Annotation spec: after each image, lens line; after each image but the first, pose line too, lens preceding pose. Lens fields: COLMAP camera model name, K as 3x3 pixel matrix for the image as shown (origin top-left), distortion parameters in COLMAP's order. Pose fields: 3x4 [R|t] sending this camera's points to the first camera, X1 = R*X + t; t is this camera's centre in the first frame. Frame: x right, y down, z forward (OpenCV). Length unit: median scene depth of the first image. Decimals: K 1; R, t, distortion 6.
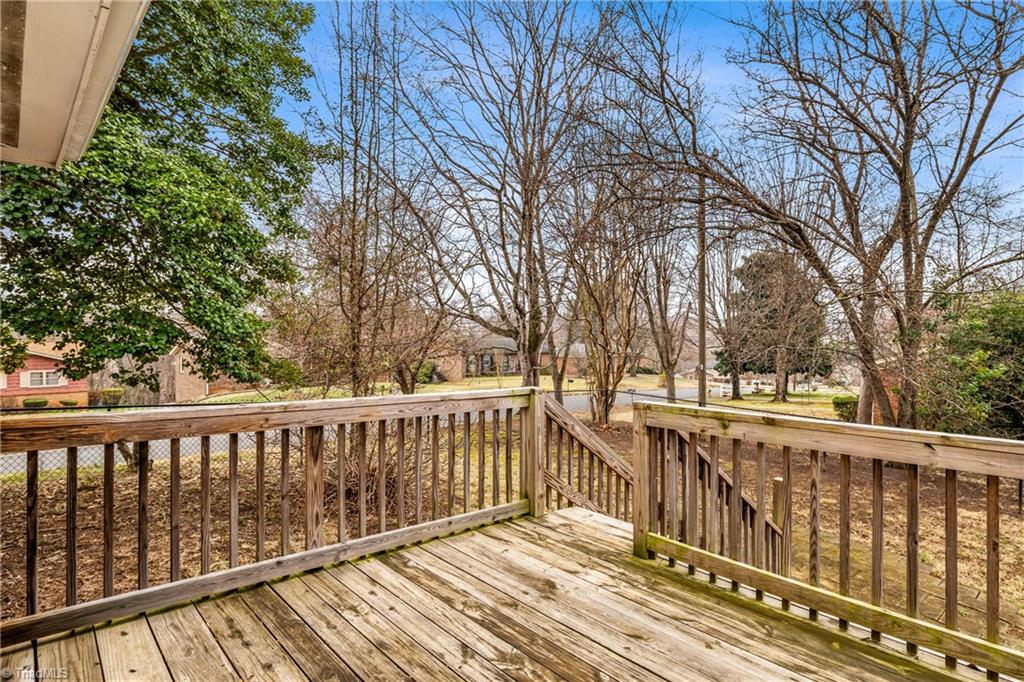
lens RADIAL K [[550.8, 0, 517.2], [0, 550.8, 343.9], [0, 0, 1]] dist [0.000844, 0.000422]
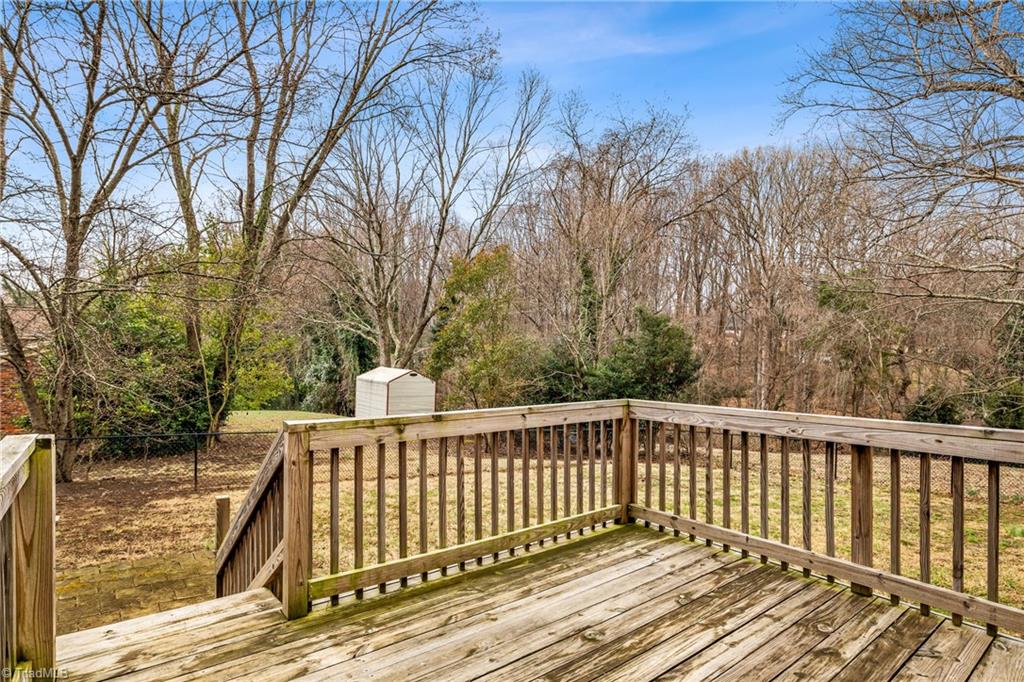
lens RADIAL K [[550.8, 0, 516.6], [0, 550.8, 344.8], [0, 0, 1]] dist [0.000844, 0.000422]
pose [[0.039813, 0.002004, 0.999205, -0.612081], [-0.010482, 0.999944, -0.001588, -0.011163], [-0.999152, -0.010410, 0.039831, 0.713907]]
